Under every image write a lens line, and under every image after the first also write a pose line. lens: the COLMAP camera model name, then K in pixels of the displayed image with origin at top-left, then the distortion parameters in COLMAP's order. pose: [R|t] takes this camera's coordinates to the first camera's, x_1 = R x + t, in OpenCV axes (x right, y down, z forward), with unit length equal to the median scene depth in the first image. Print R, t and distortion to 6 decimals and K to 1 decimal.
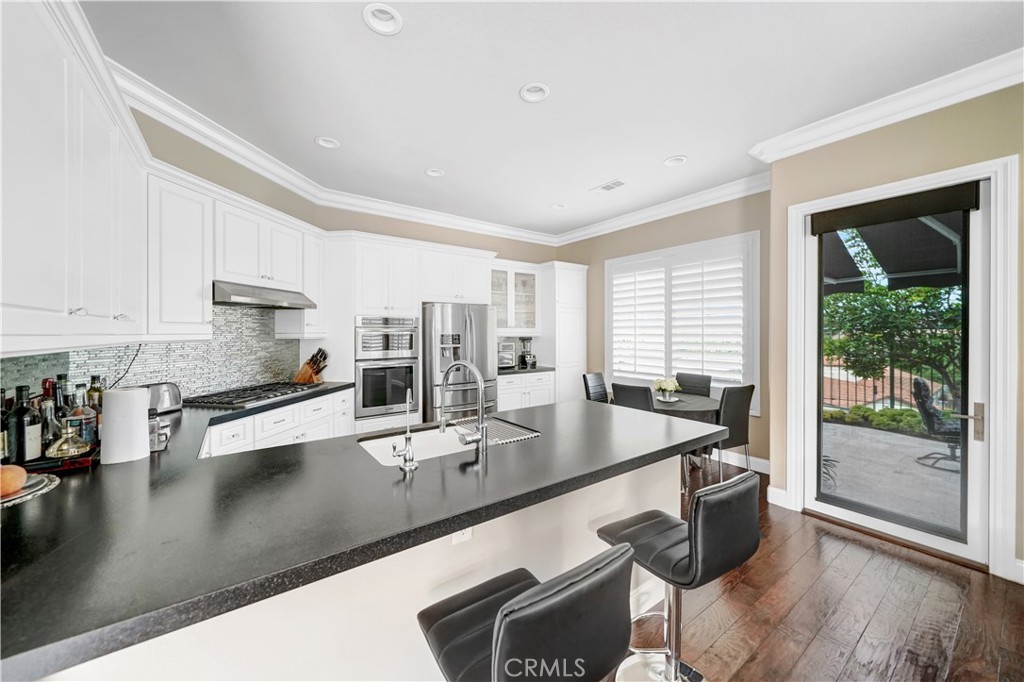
lens RADIAL K [[372.0, 0, 512.0], [0, 372.0, 341.0], [0, 0, 1]] dist [0.000287, 0.000012]
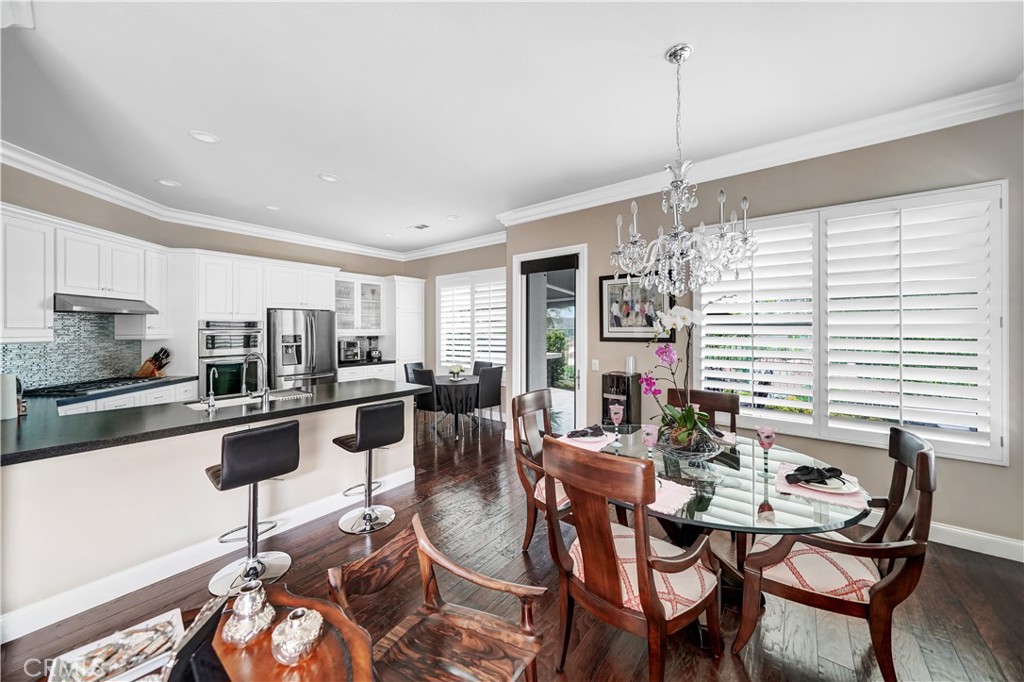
lens RADIAL K [[361.6, 0, 512.4], [0, 361.6, 334.7], [0, 0, 1]] dist [-0.001259, -0.000385]
pose [[0.962402, -0.006452, 0.271553, 0.234878], [0.009545, 0.999904, -0.010068, 0.000783], [-0.271462, 0.012282, 0.962371, -0.393201]]
